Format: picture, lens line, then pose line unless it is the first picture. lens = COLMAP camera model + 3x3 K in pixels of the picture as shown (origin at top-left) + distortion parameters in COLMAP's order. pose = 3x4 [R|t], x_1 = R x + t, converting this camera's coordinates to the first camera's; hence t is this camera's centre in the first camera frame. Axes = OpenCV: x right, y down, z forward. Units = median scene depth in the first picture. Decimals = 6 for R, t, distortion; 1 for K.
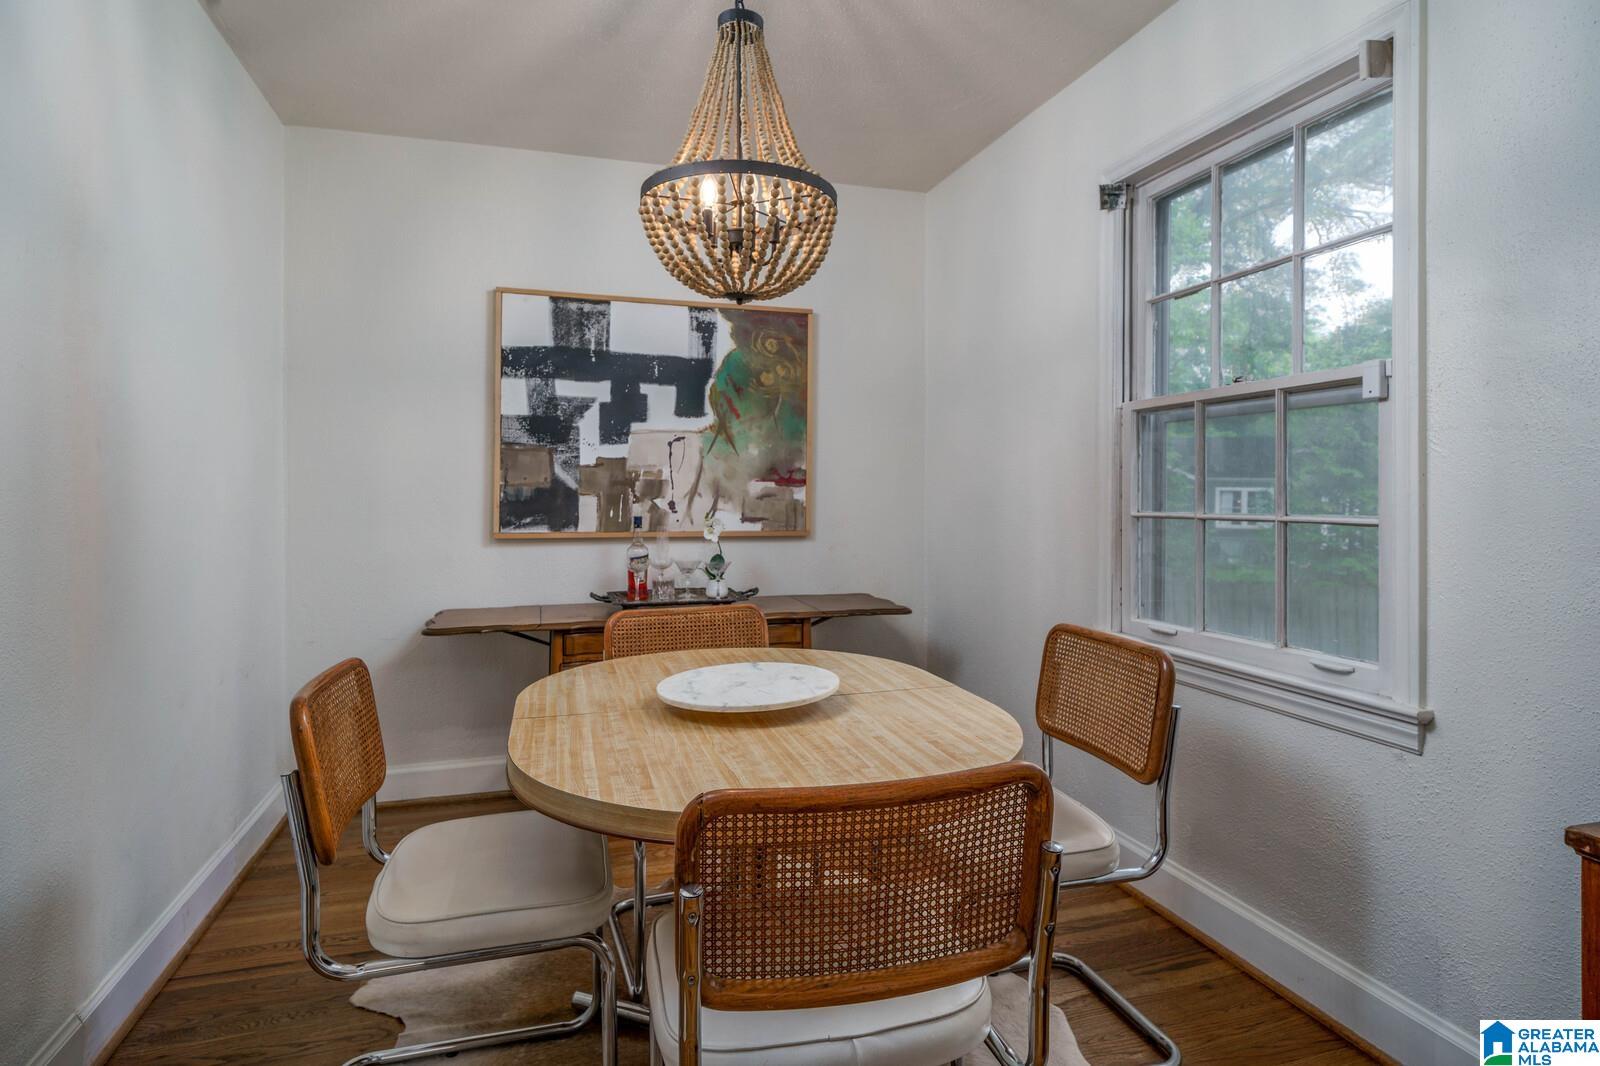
lens RADIAL K [[850.2, 0, 799.8], [0, 850.2, 484.4], [0, 0, 1]] dist [-0.000406, -0.000118]
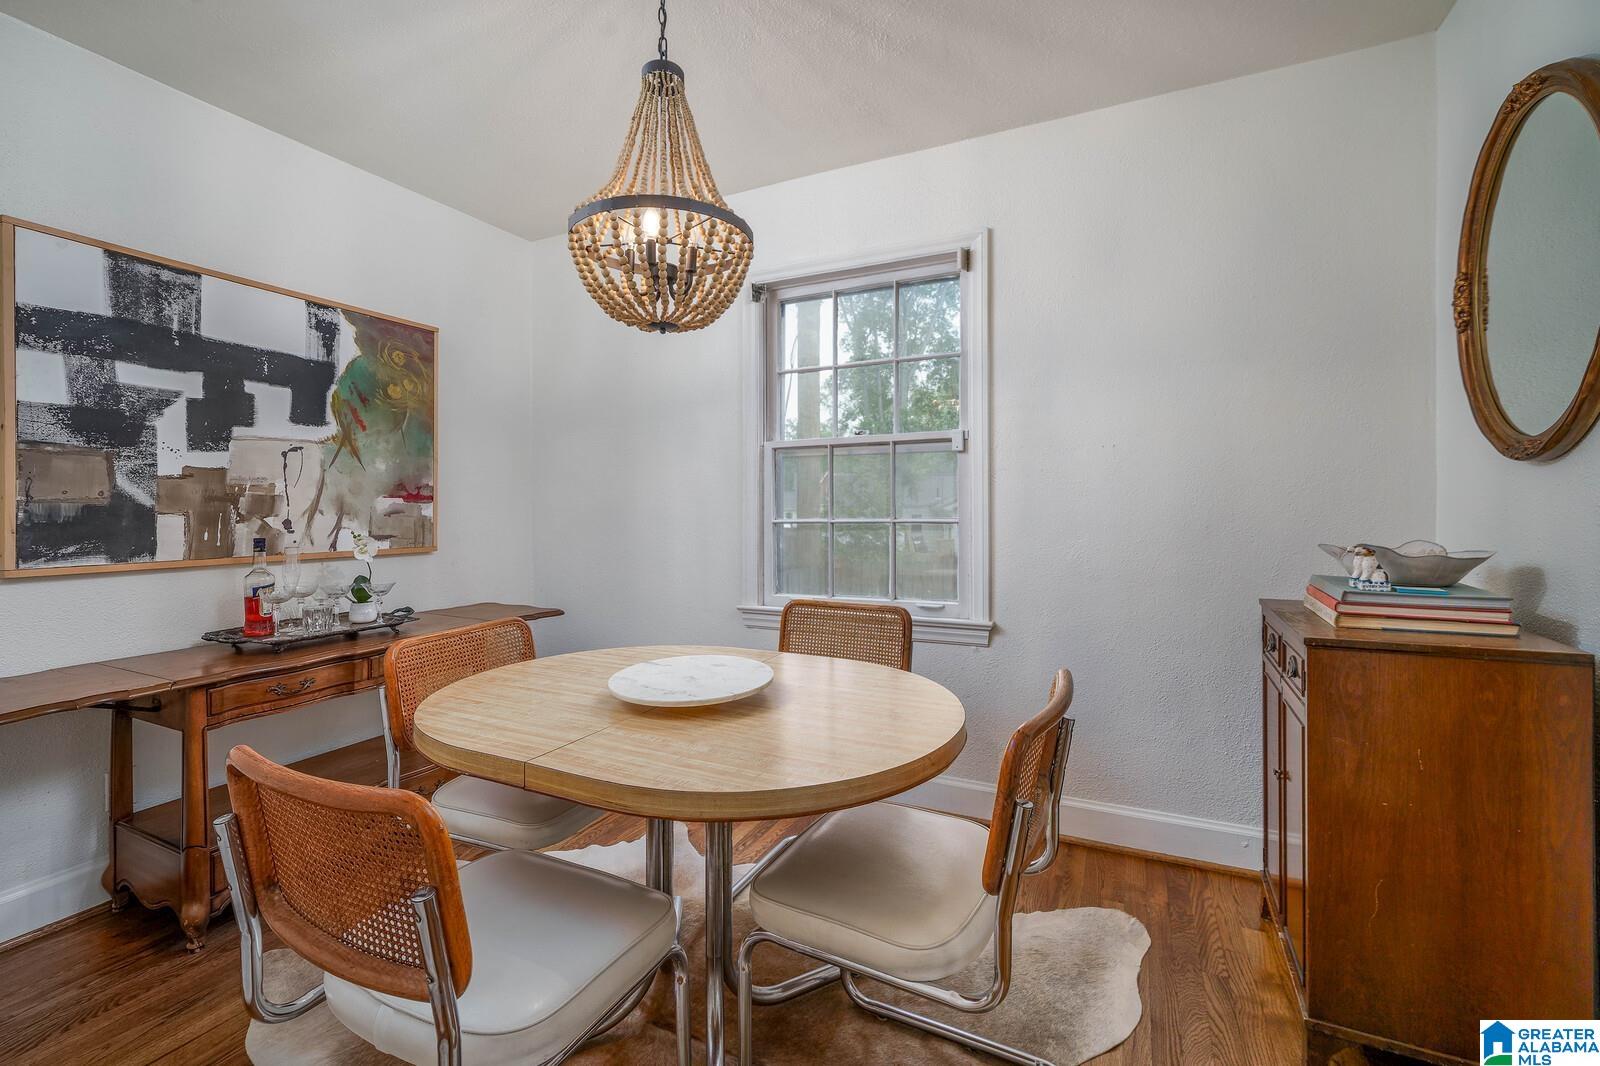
lens RADIAL K [[678.1, 0, 798.8], [0, 678.1, 509.9], [0, 0, 1]] dist [0.000605, 0.000037]
pose [[0.692394, -0.009309, 0.721460, -0.295274], [0.001779, 0.999936, 0.011194, 0.002739], [-0.721518, -0.006467, 0.692366, 0.139488]]
